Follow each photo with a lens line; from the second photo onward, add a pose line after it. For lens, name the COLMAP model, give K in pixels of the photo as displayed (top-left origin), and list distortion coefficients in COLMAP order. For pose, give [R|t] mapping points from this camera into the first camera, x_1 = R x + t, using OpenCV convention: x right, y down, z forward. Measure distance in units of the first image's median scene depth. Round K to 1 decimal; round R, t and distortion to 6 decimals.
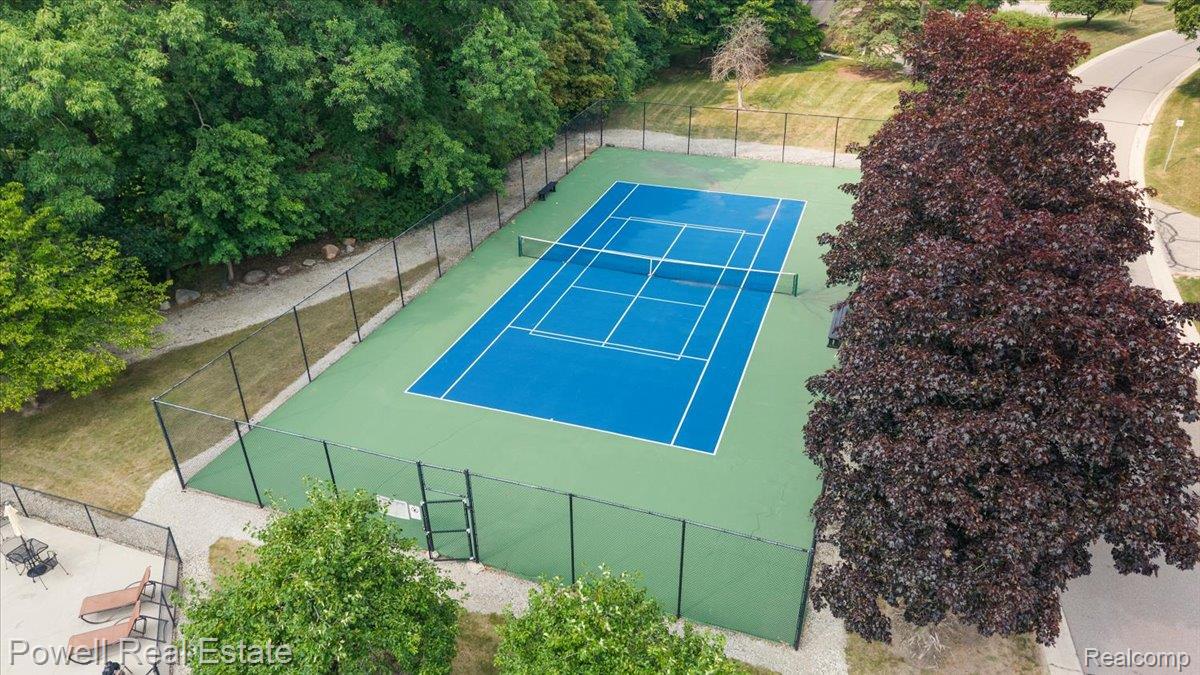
lens RADIAL K [[802.5, 0, 597.8], [0, 802.5, 350.2], [0, 0, 1]] dist [0.000241, -0.029972]
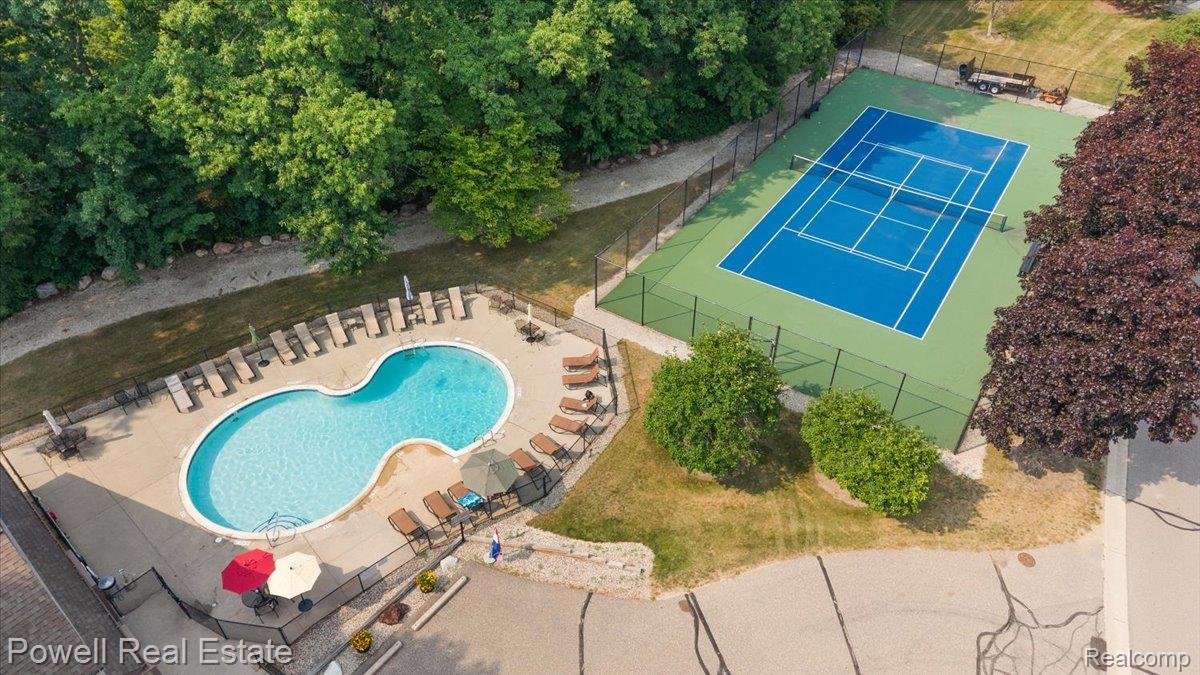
lens RADIAL K [[802.5, 0, 597.8], [0, 802.5, 350.2], [0, 0, 1]] dist [0.000241, -0.029972]
pose [[0.968086, 0.169126, -0.184948, -0.130830], [-0.131652, 0.971129, 0.198937, -0.058645], [0.213254, -0.168239, 0.962402, -0.480407]]
